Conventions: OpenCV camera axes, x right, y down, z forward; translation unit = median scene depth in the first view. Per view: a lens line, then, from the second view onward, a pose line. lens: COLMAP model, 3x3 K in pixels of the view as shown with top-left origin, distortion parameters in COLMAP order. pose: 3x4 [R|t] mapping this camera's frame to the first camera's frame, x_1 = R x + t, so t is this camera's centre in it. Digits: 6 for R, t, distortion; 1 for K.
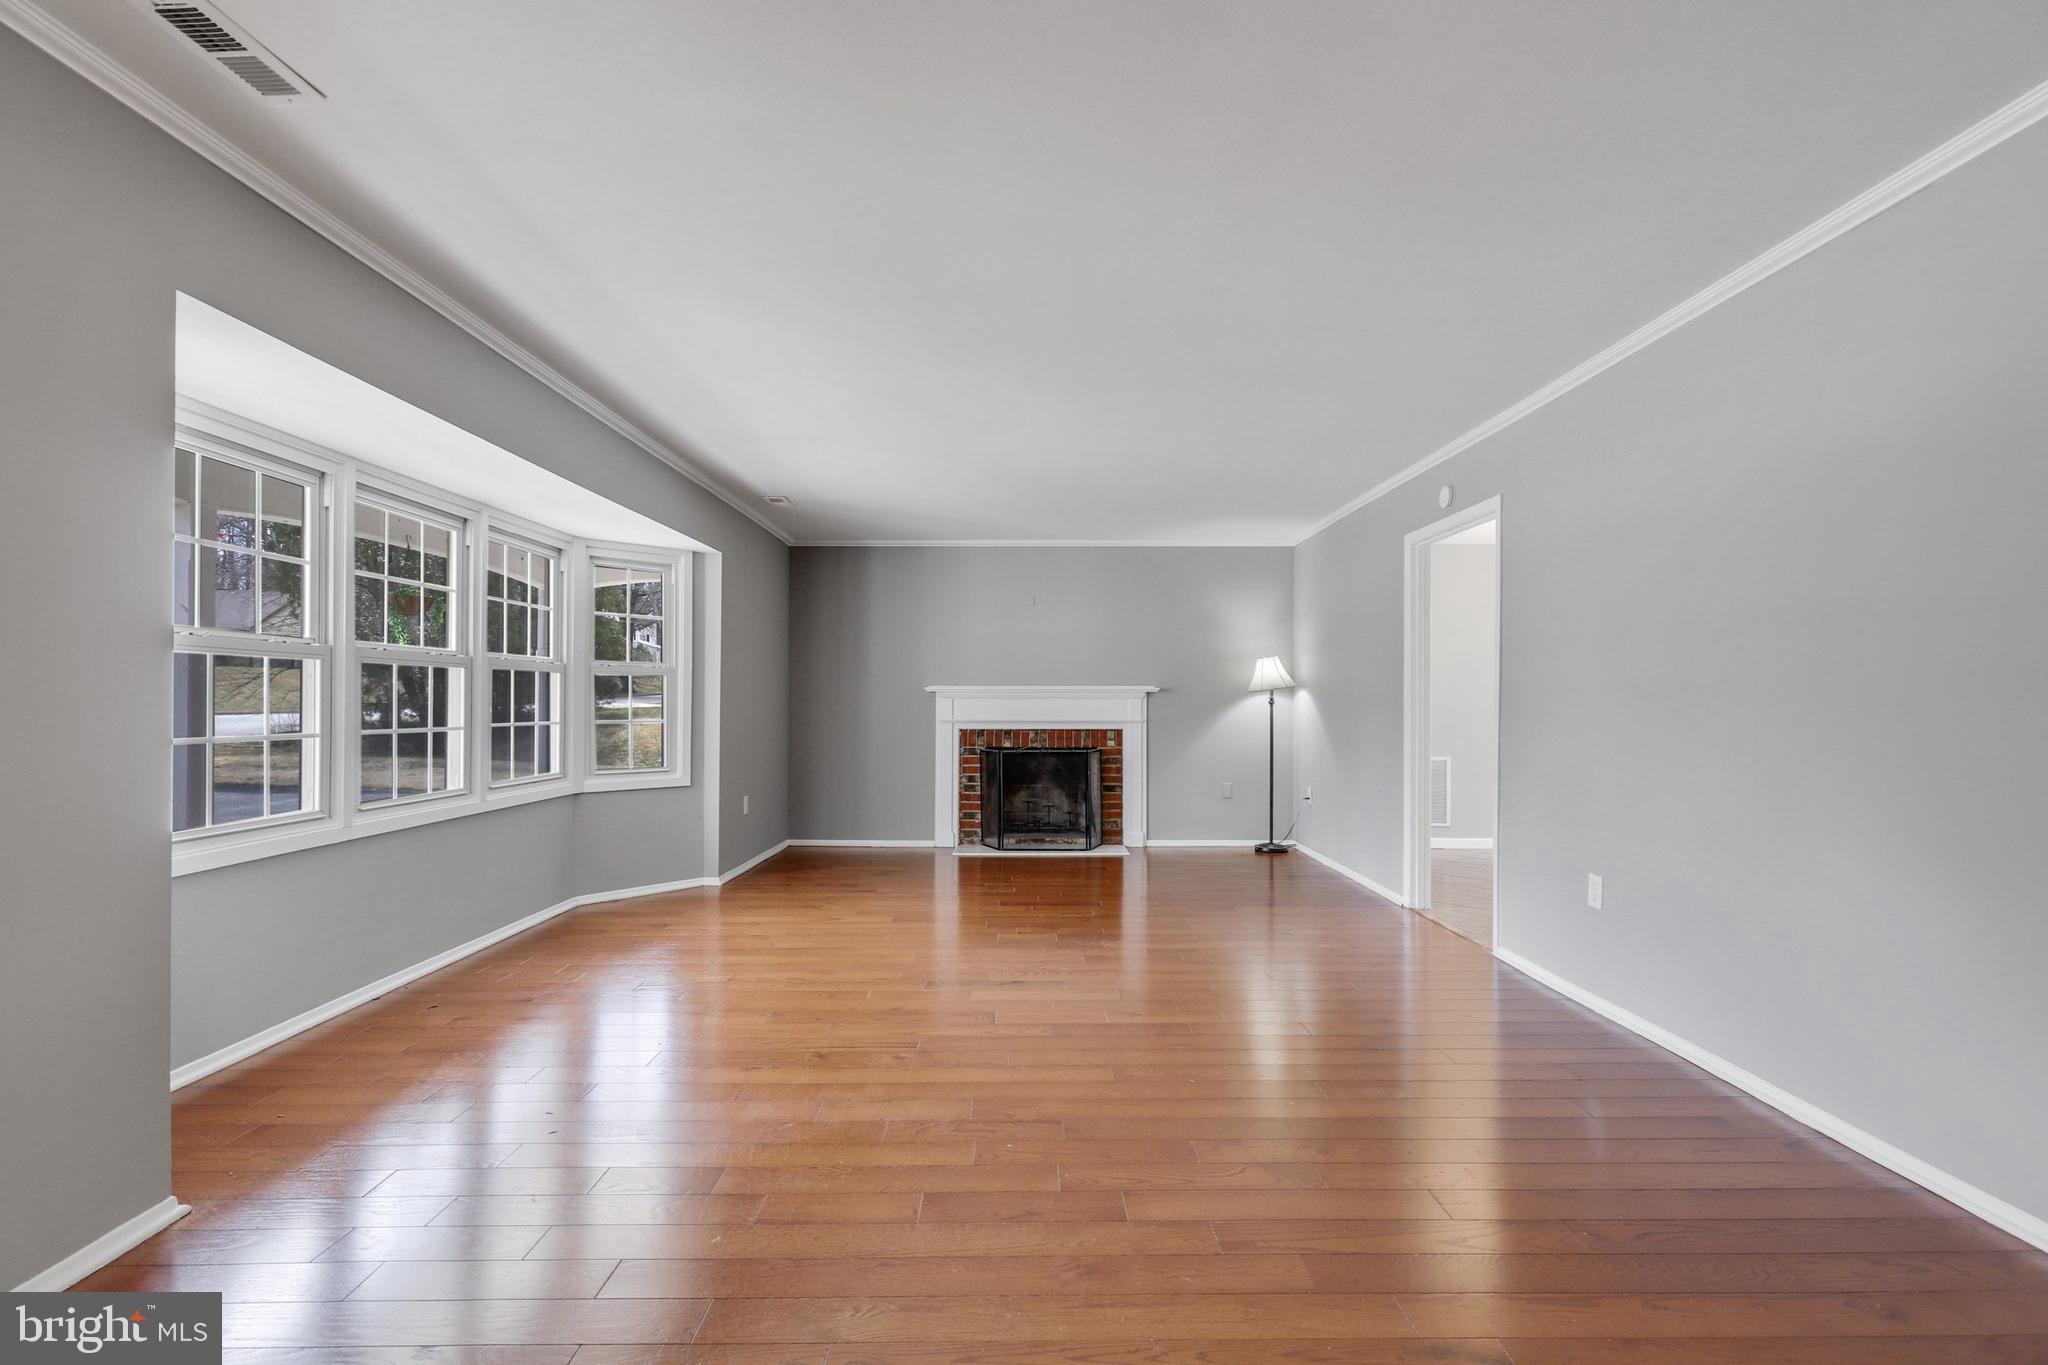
lens RADIAL K [[926.0, 0, 1036.8], [0, 926.0, 703.1], [0, 0, 1]] dist [0.003858, -0.001216]
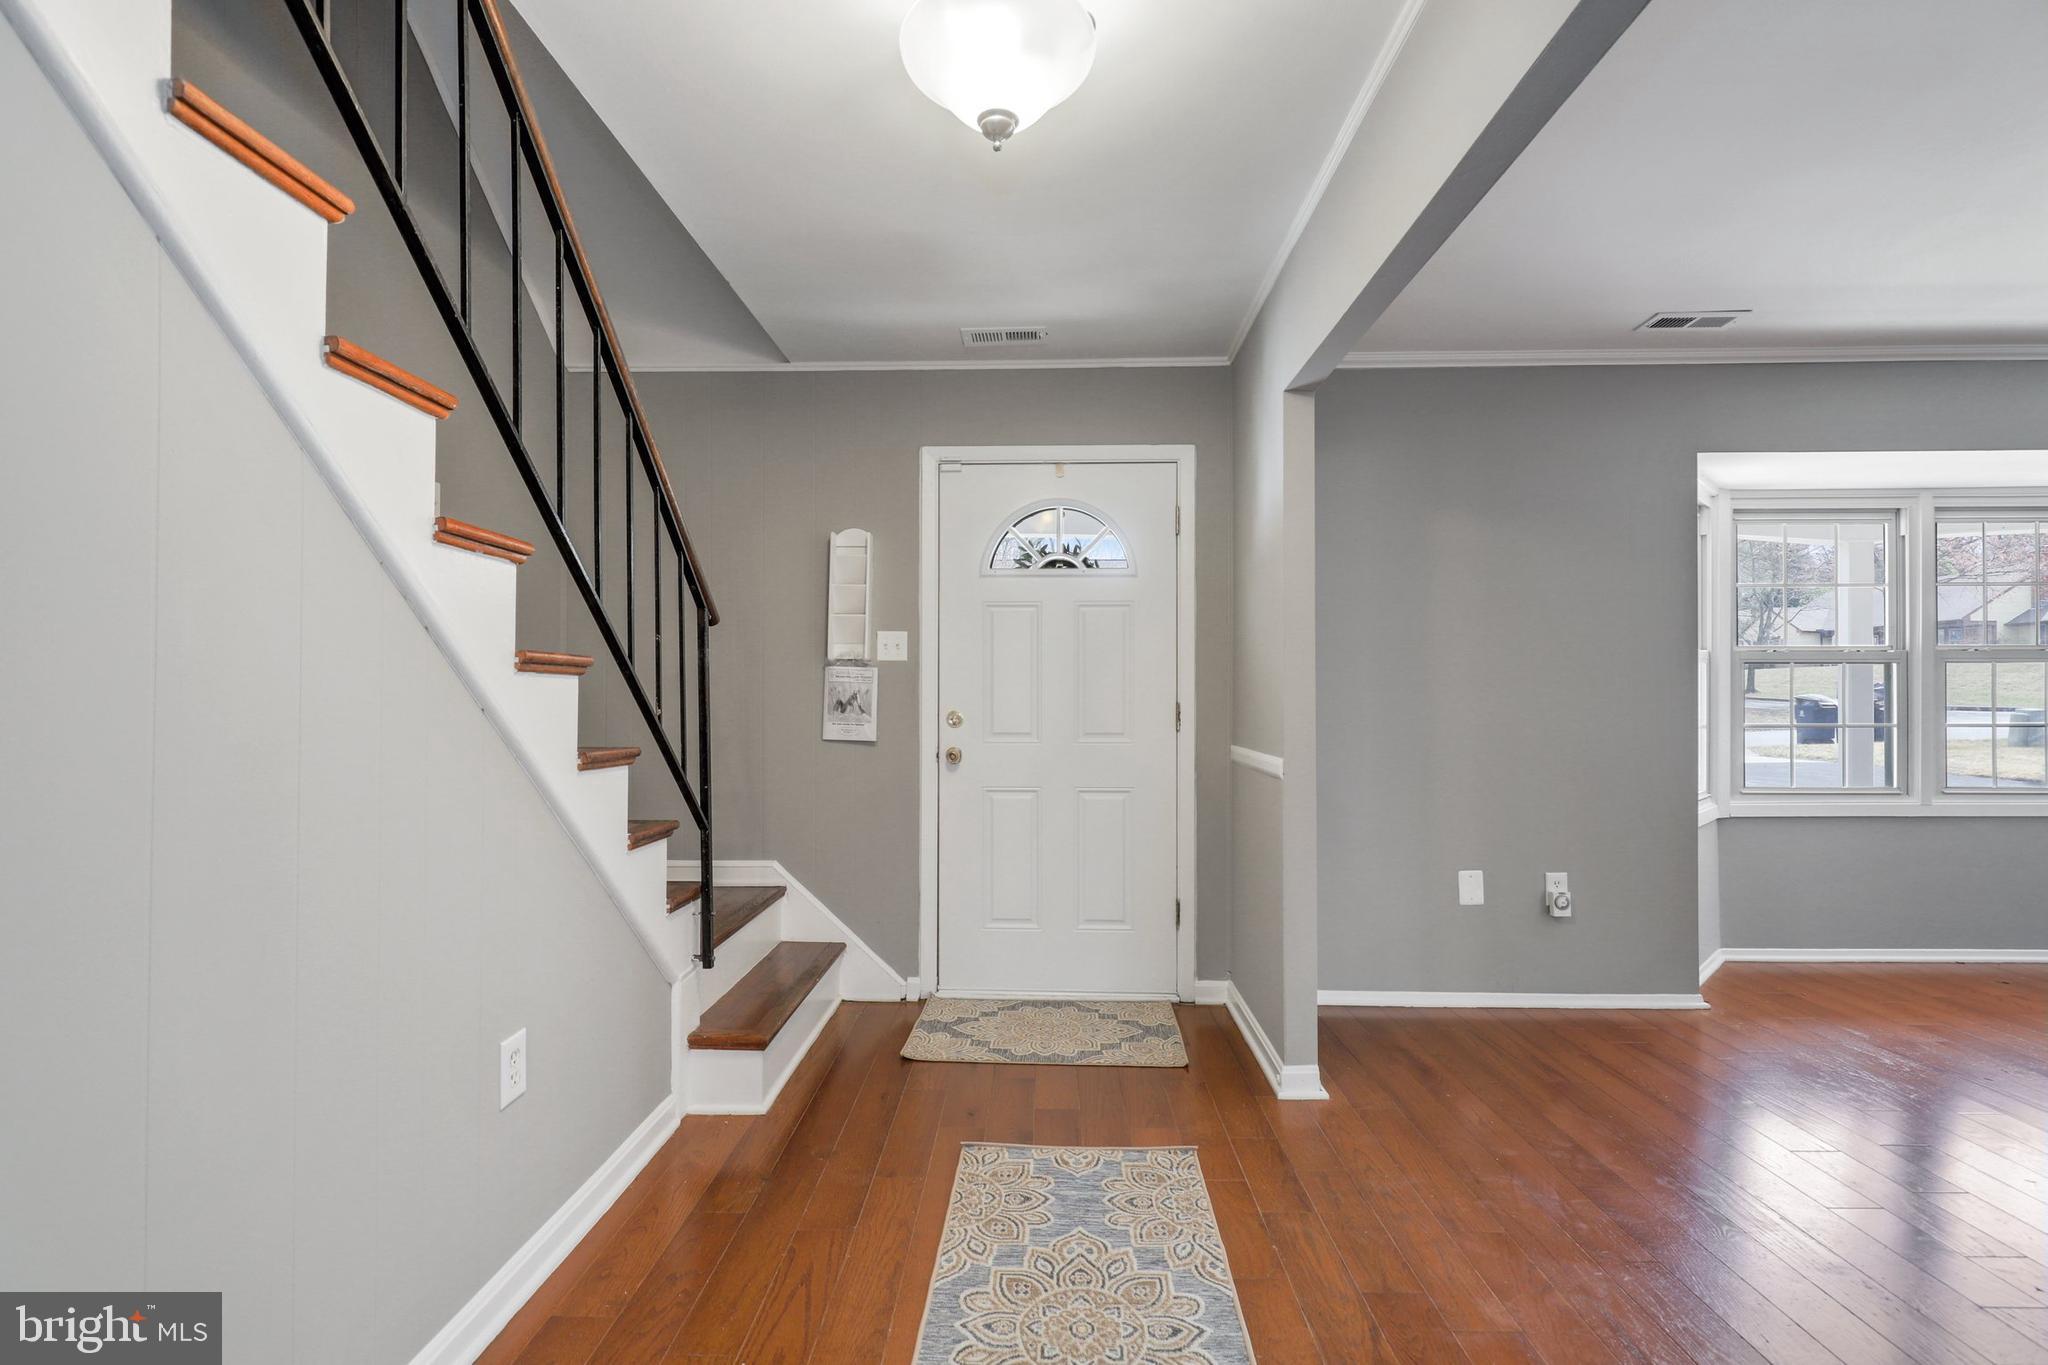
lens RADIAL K [[926.0, 0, 1022.1], [0, 926.0, 689.6], [0, 0, 1]] dist [0.003858, -0.001216]
pose [[-0.043908, -0.012501, -0.998957, 0.481697], [0.006510, 0.999897, -0.012799, -0.004610], [0.999014, -0.007066, -0.043822, -0.088620]]
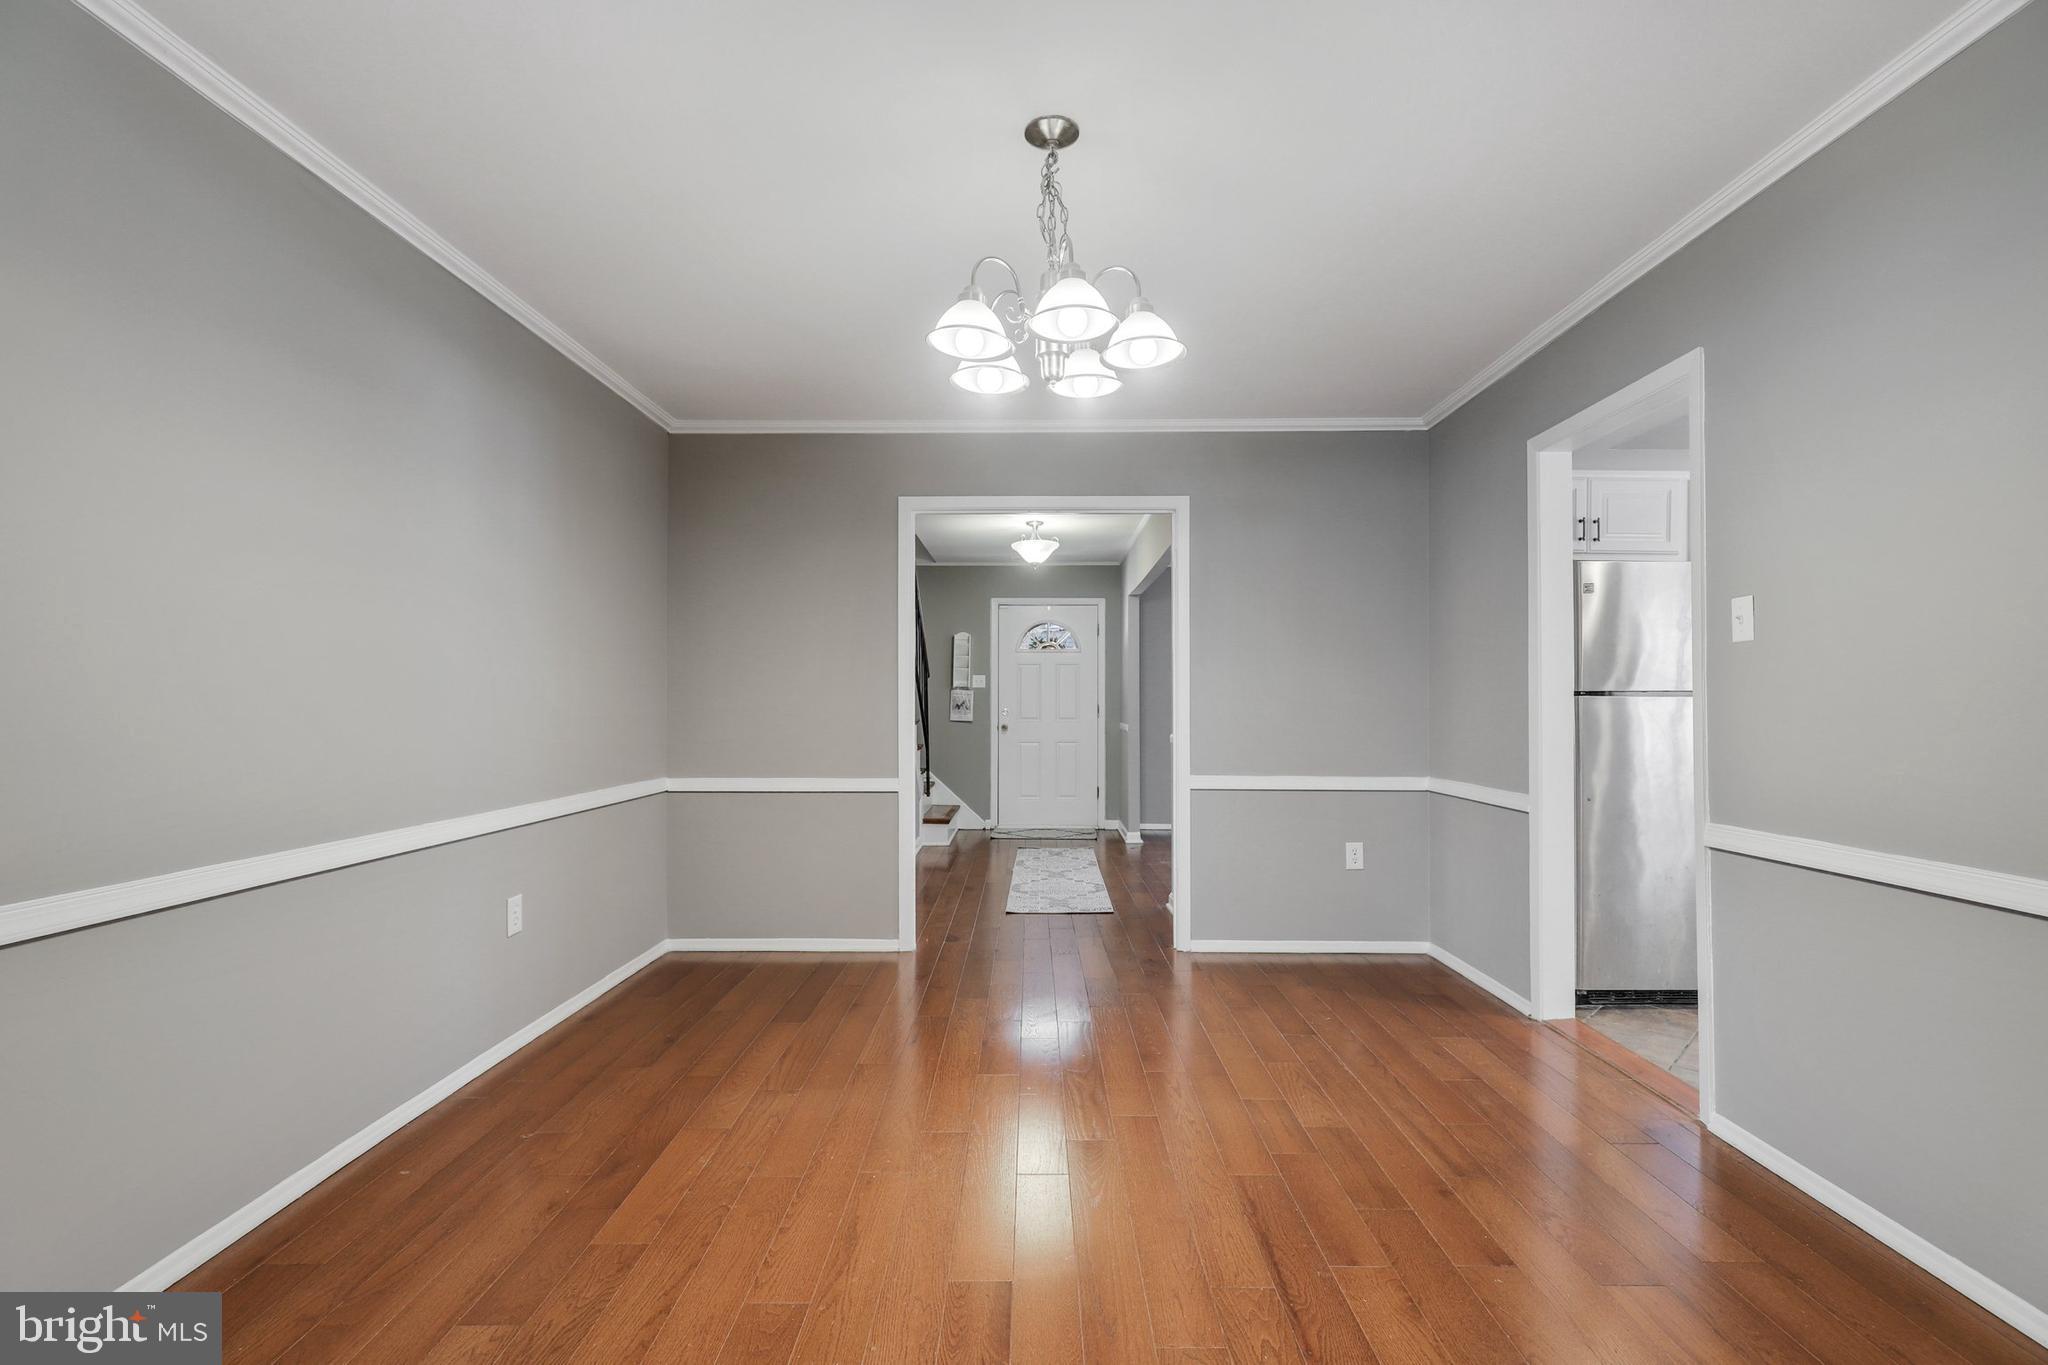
lens RADIAL K [[926.0, 0, 1027.5], [0, 926.0, 690.6], [0, 0, 1]] dist [0.003858, -0.001216]
pose [[-0.015200, -0.029148, -0.999460, 2.966482], [0.003834, 0.999566, -0.029209, 0.054185], [0.999877, -0.004276, -0.015082, -0.129015]]
